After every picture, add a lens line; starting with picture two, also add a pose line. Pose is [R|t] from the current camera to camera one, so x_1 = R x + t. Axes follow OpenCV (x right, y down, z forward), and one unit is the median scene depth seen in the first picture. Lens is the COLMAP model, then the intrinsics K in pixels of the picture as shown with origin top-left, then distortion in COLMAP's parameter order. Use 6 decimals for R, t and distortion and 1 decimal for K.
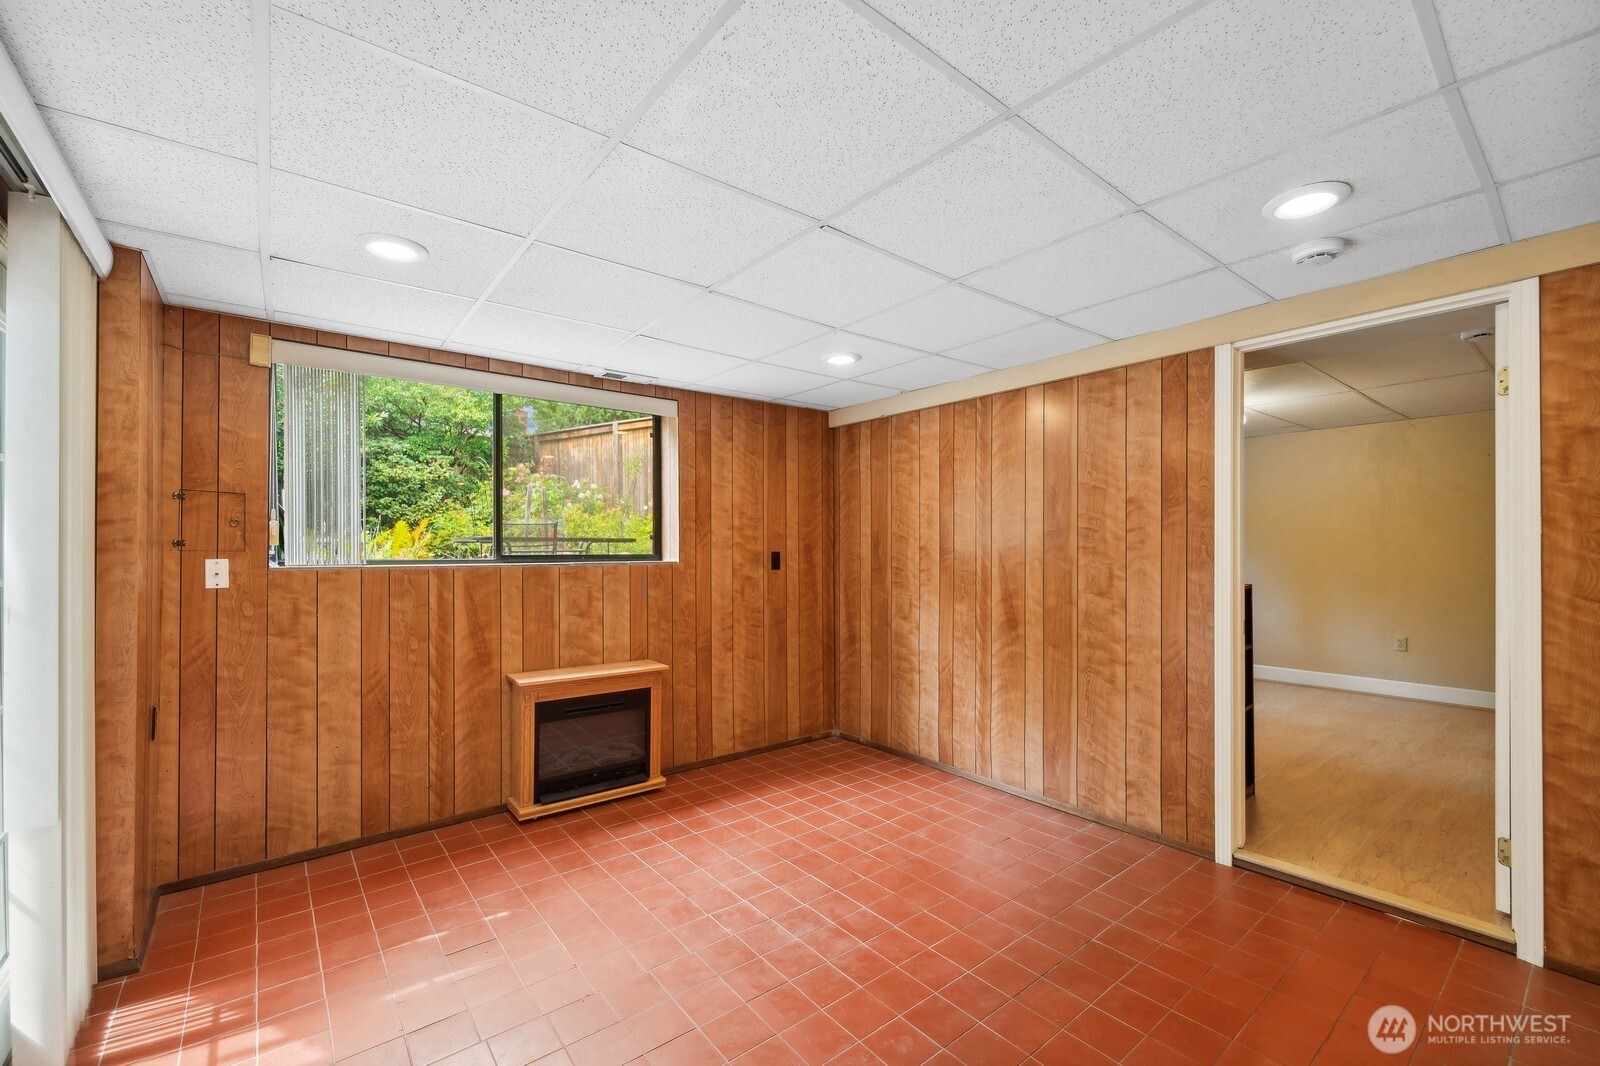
lens RADIAL K [[680.8, 0, 806.2], [0, 680.8, 548.8], [0, 0, 1]] dist [0.001459, -0.000143]
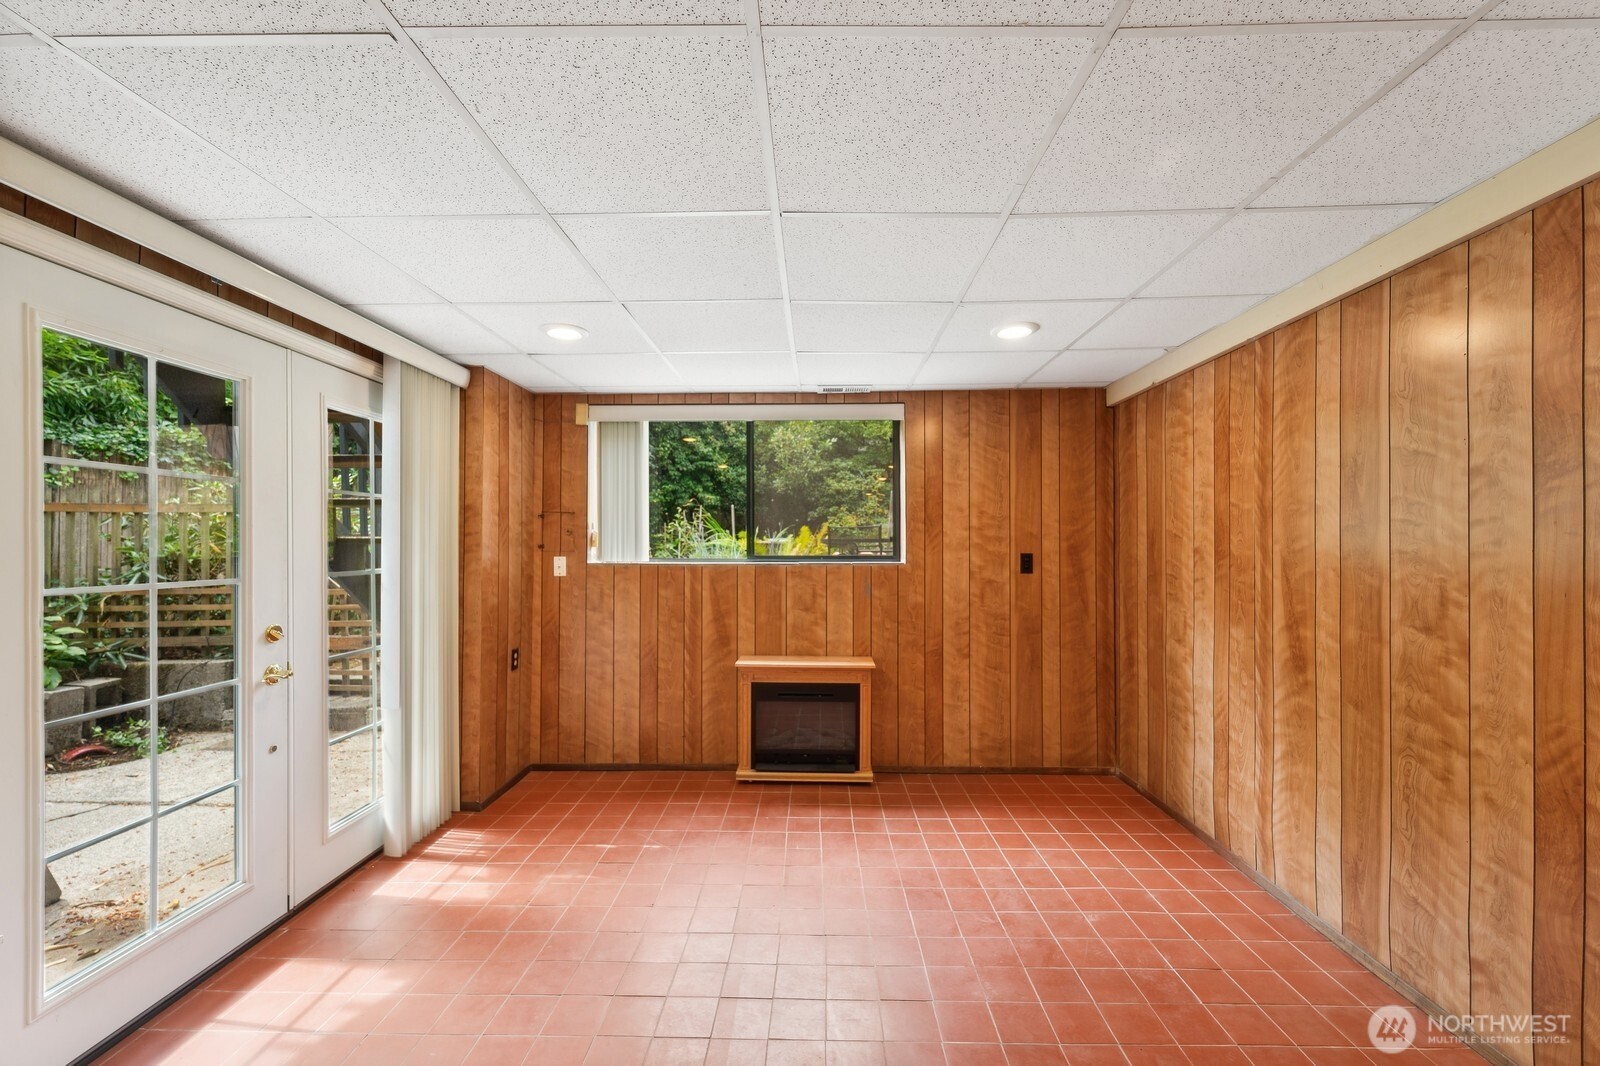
lens RADIAL K [[651.3, 0, 798.6], [0, 651.3, 544.0], [0, 0, 1]] dist [0.000826, -0.000423]
pose [[0.757501, -0.002050, -0.652830, 0.360952], [-0.000699, 0.999992, -0.003951, -0.005867], [0.652833, 0.003449, 0.757494, 0.189199]]
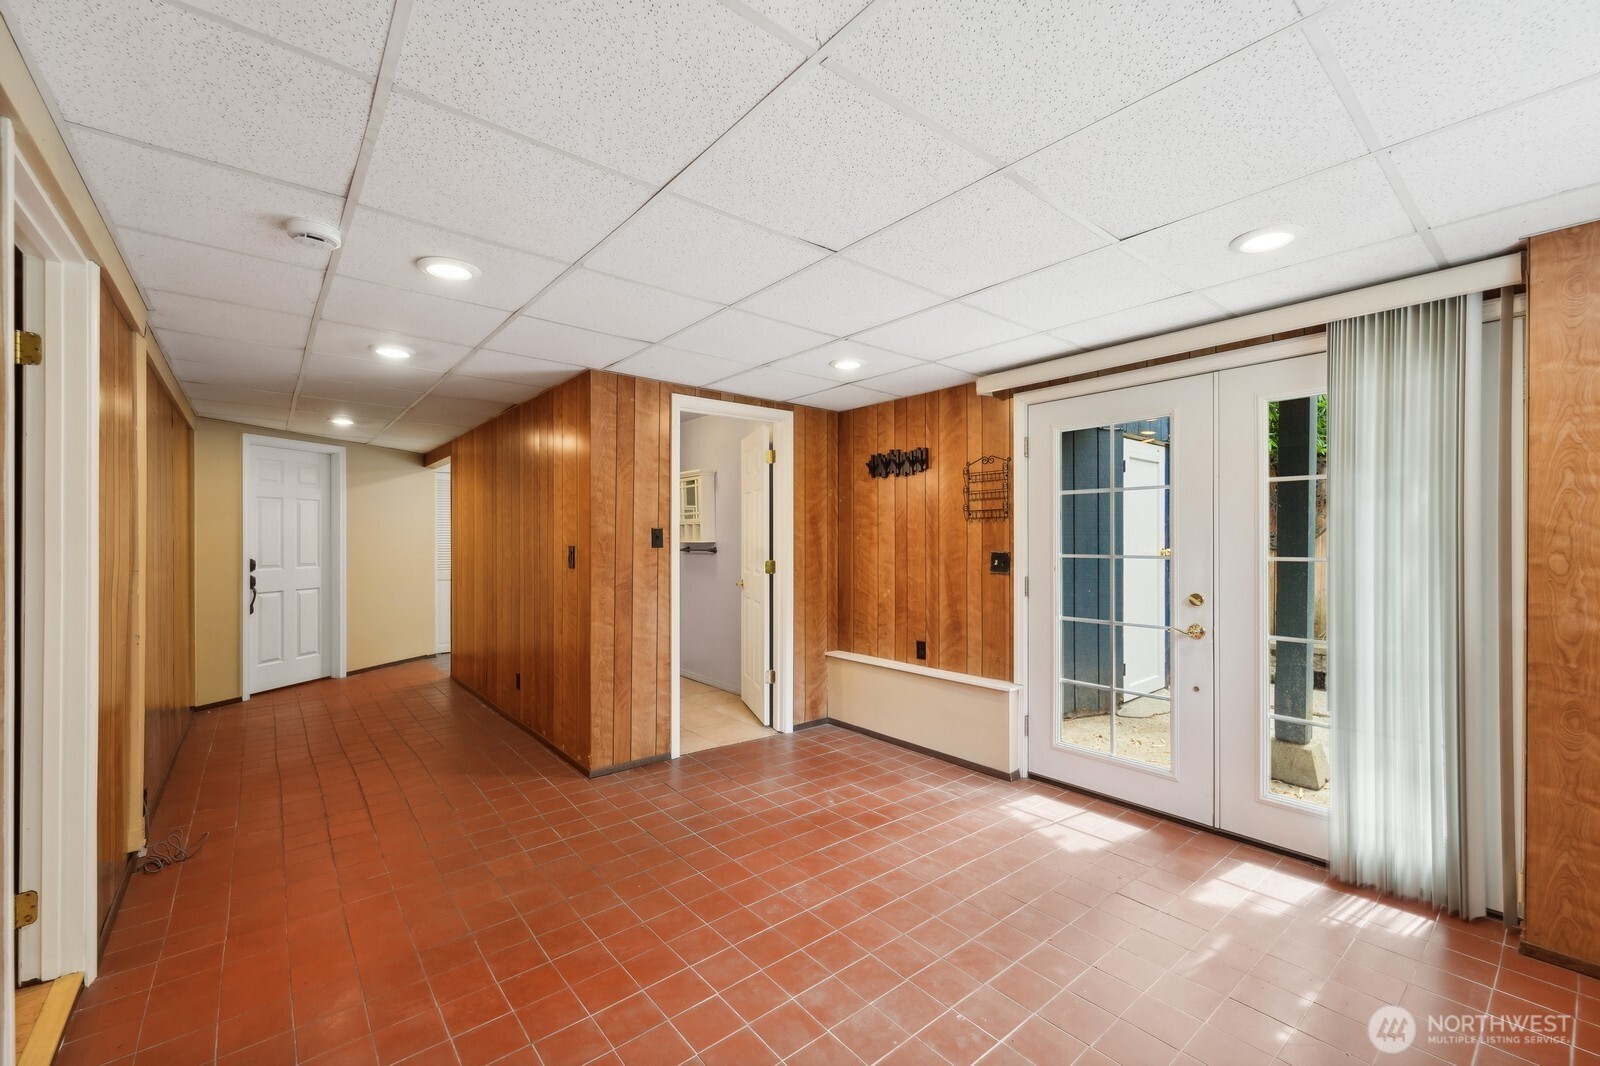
lens RADIAL K [[640.1, 0, 794.3], [0, 640.1, 541.3], [0, 0, 1]] dist [0.000196, -0.000046]
pose [[-0.999914, 0.006389, 0.011446, 0.046344], [0.006474, 0.999951, 0.007427, -0.003934], [-0.011398, 0.007501, -0.999907, 1.176605]]
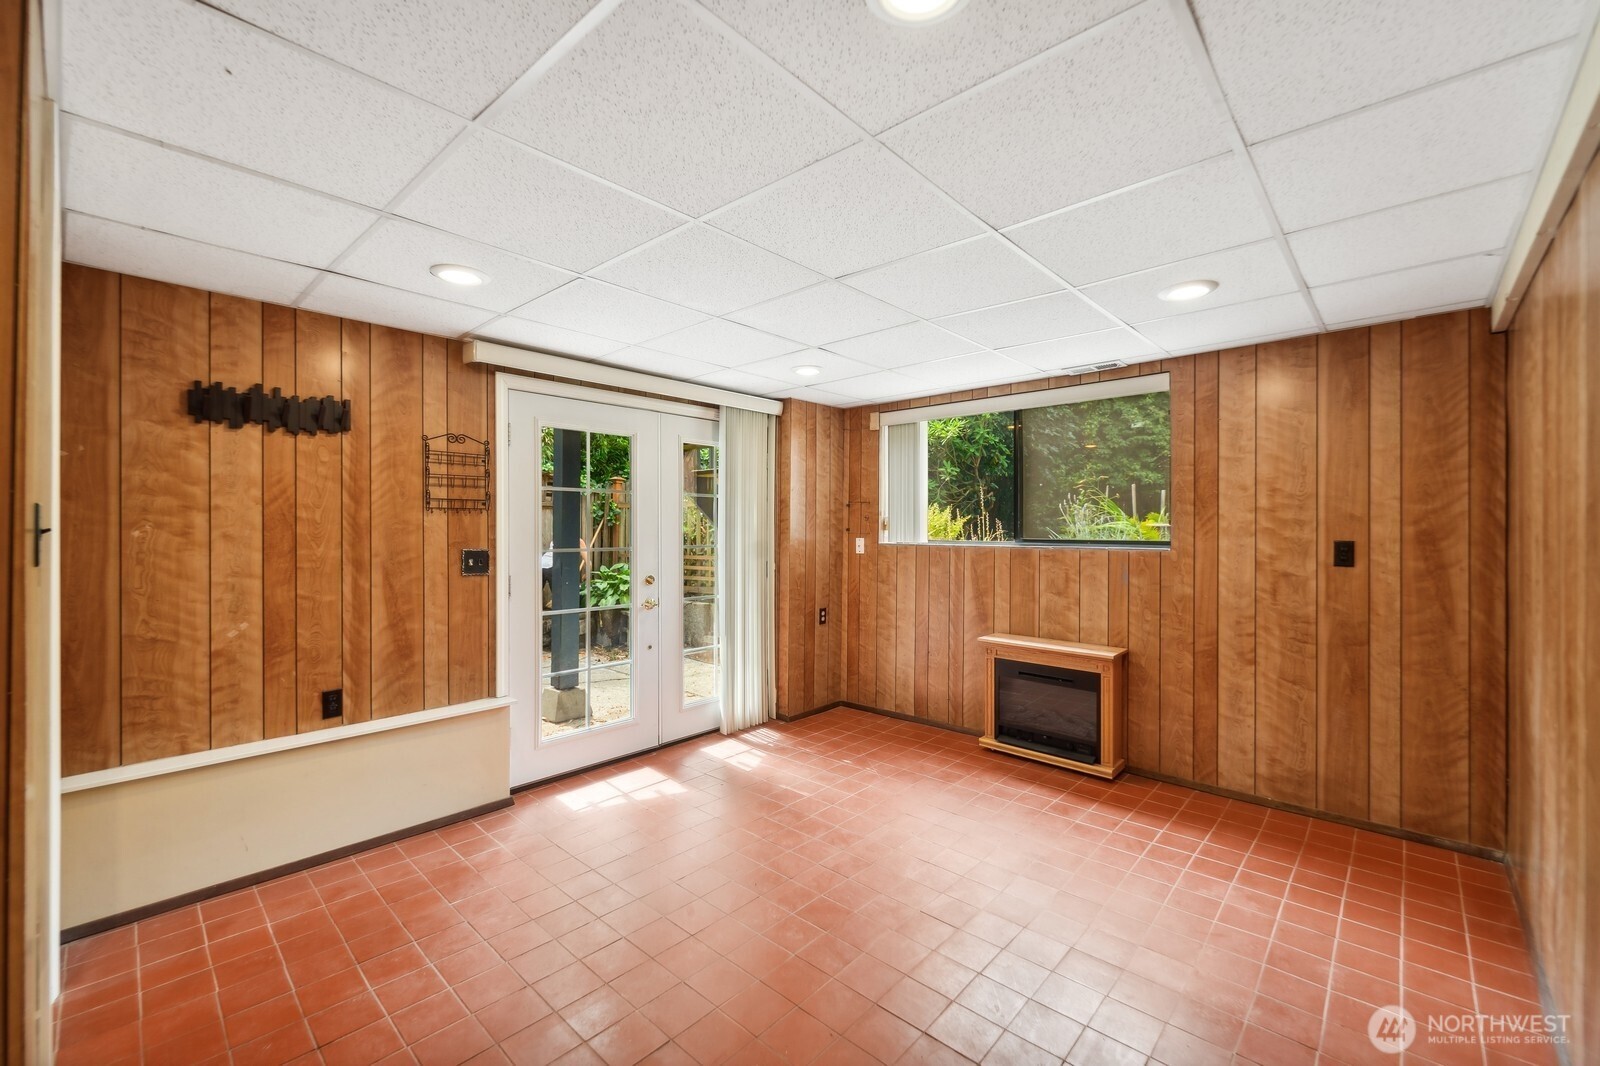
lens RADIAL K [[669.5, 0, 791.1], [0, 669.5, 527.3], [0, 0, 1]] dist [0.001272, 0.000063]
pose [[0.124195, -0.000717, -0.992258, 0.710028], [-0.004072, 0.999991, -0.001232, -0.008462], [0.992249, 0.004194, 0.124191, 0.438444]]
